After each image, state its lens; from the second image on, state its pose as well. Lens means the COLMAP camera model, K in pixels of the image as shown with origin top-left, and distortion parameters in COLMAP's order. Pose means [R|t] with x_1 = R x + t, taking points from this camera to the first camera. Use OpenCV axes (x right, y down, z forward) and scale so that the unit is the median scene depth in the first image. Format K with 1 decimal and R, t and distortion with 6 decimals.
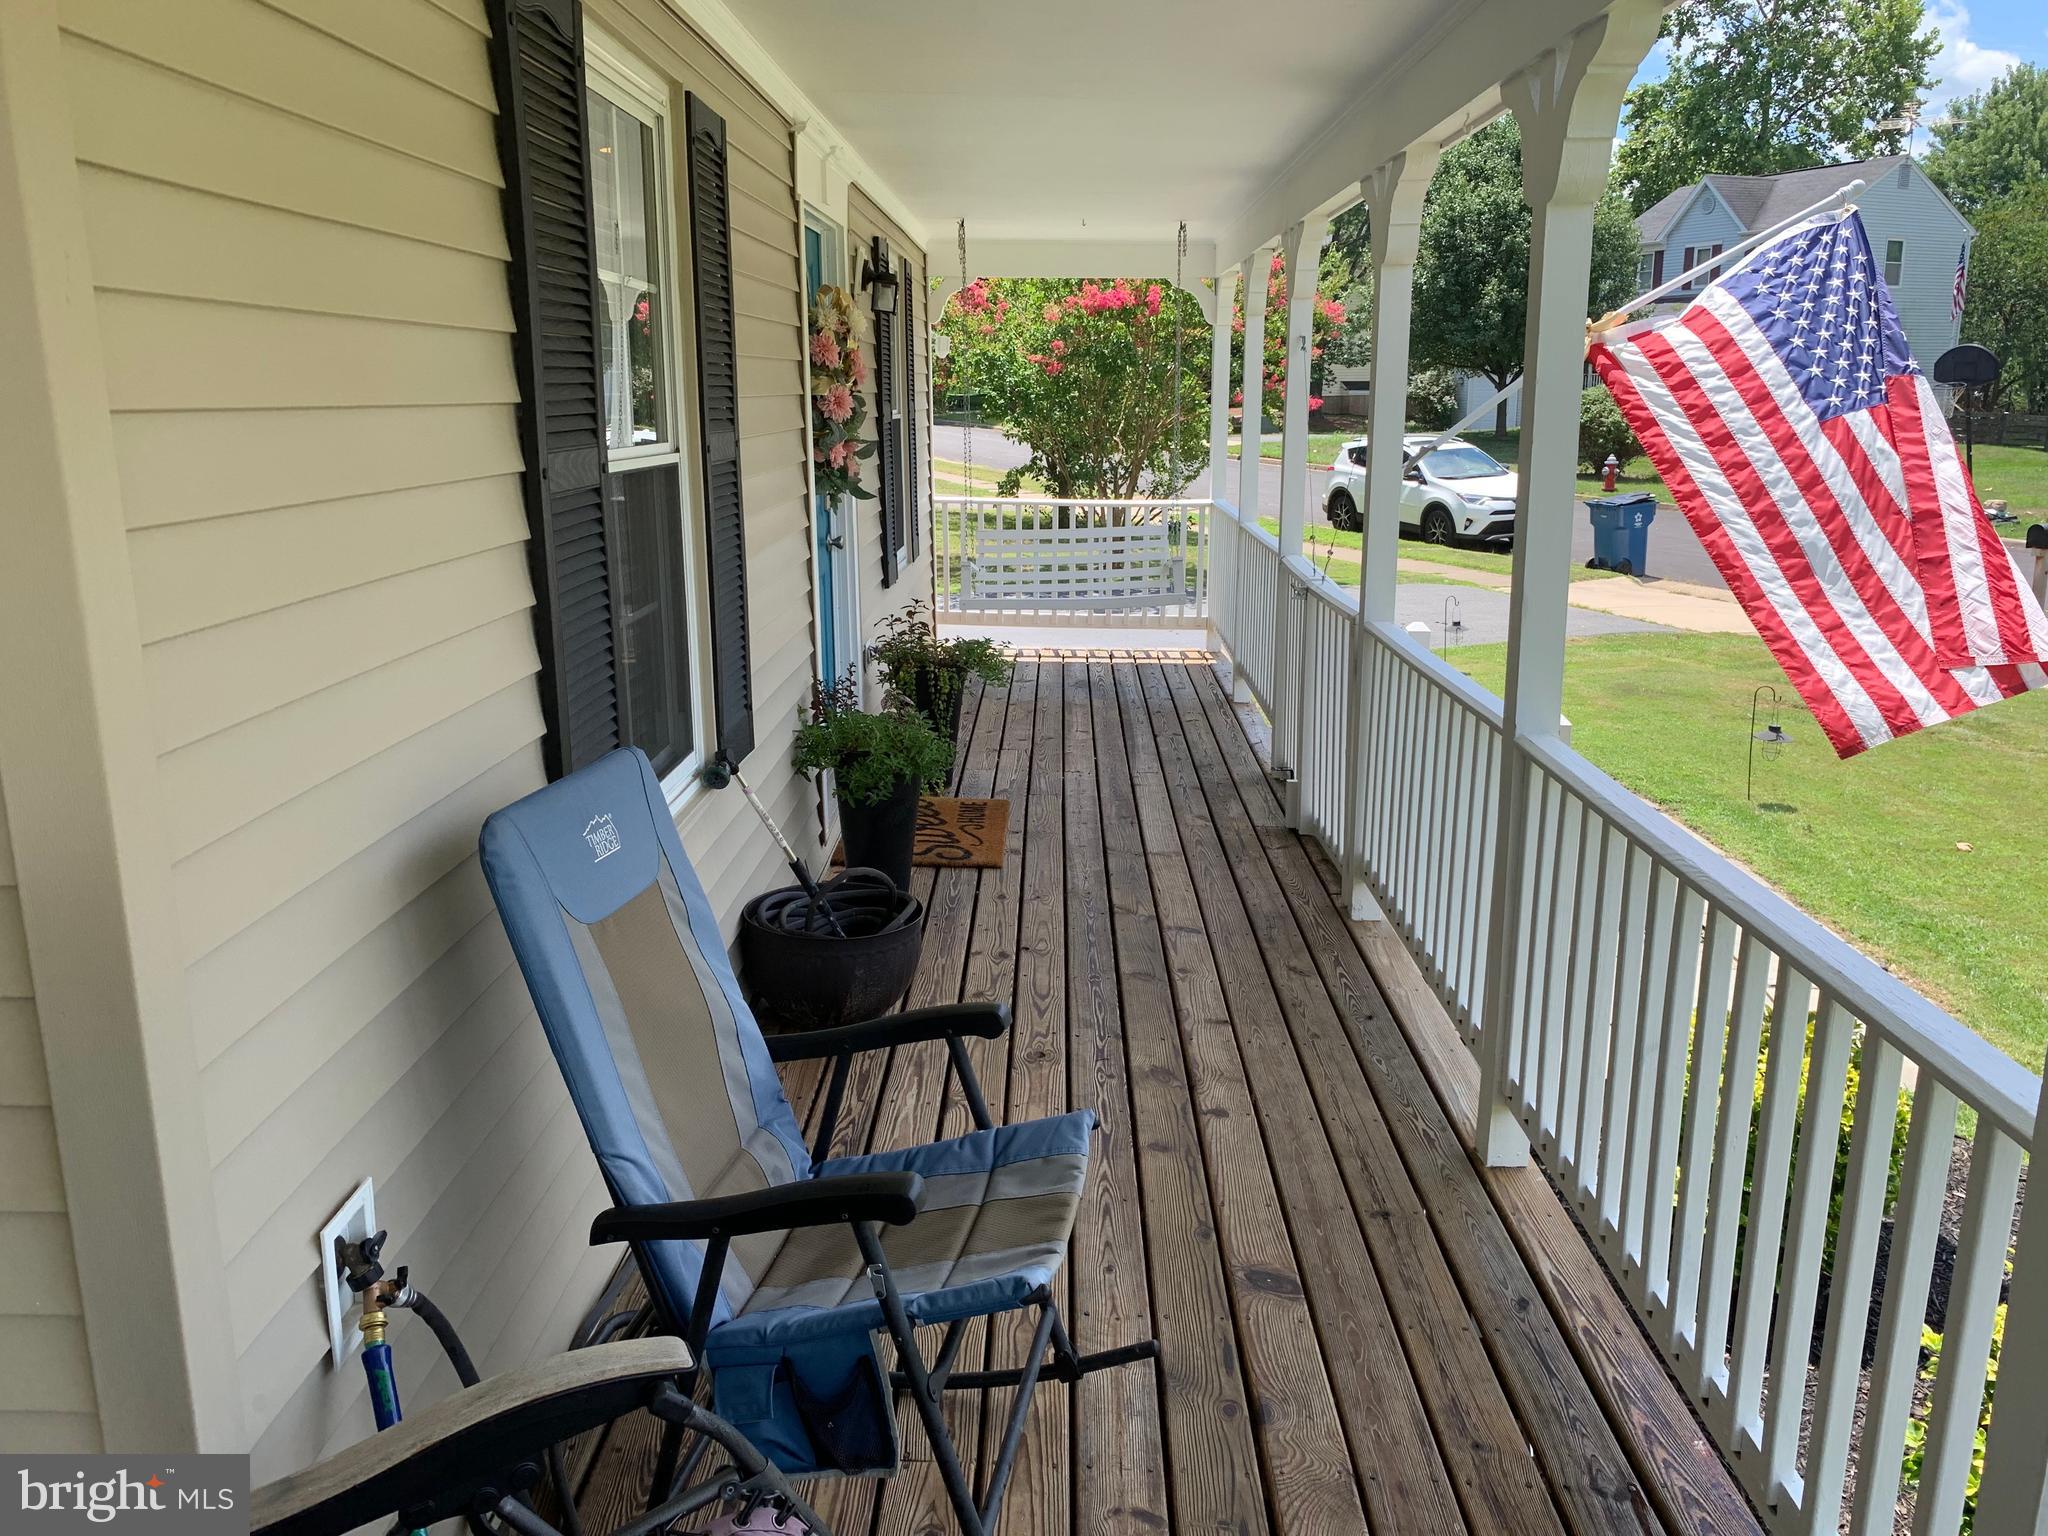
lens RADIAL K [[1575.7, 0, 1024.0], [0, 1575.7, 768.0], [0, 0, 1]] dist [0.049893, -0.079397]
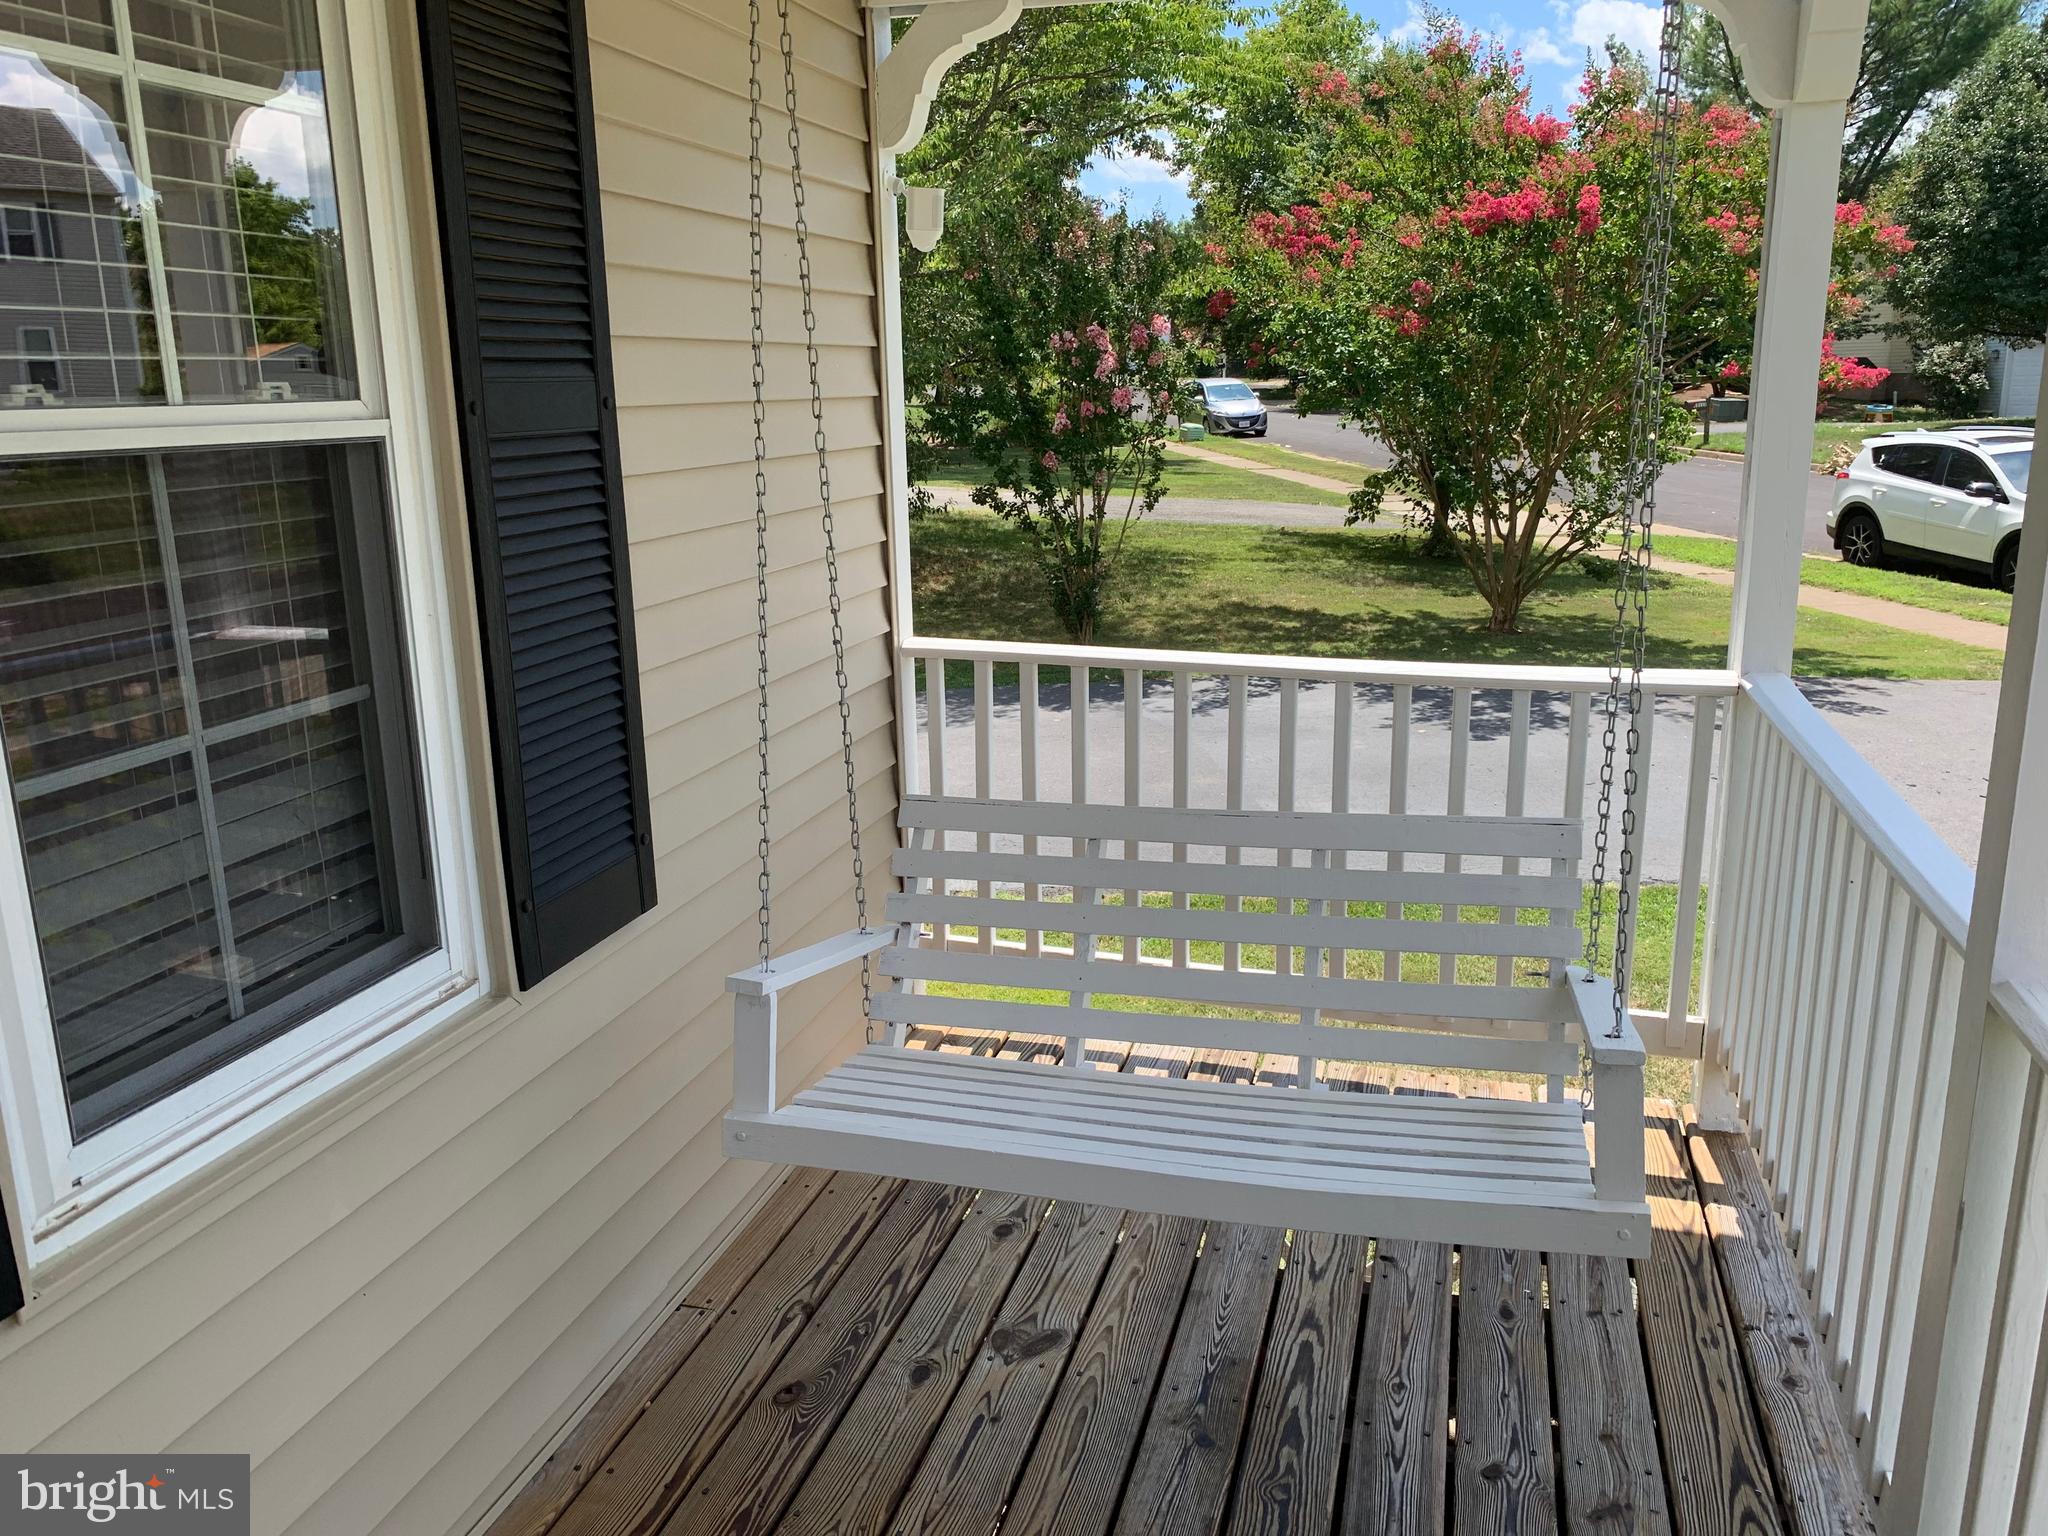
lens RADIAL K [[1575.7, 0, 1024.0], [0, 1575.7, 768.0], [0, 0, 1]] dist [0.049893, -0.079397]
pose [[0.968975, 0.050429, -0.241961, 0.021146], [-0.048610, 0.998727, 0.013485, -0.055672], [0.242333, -0.001305, 0.970192, 0.247528]]
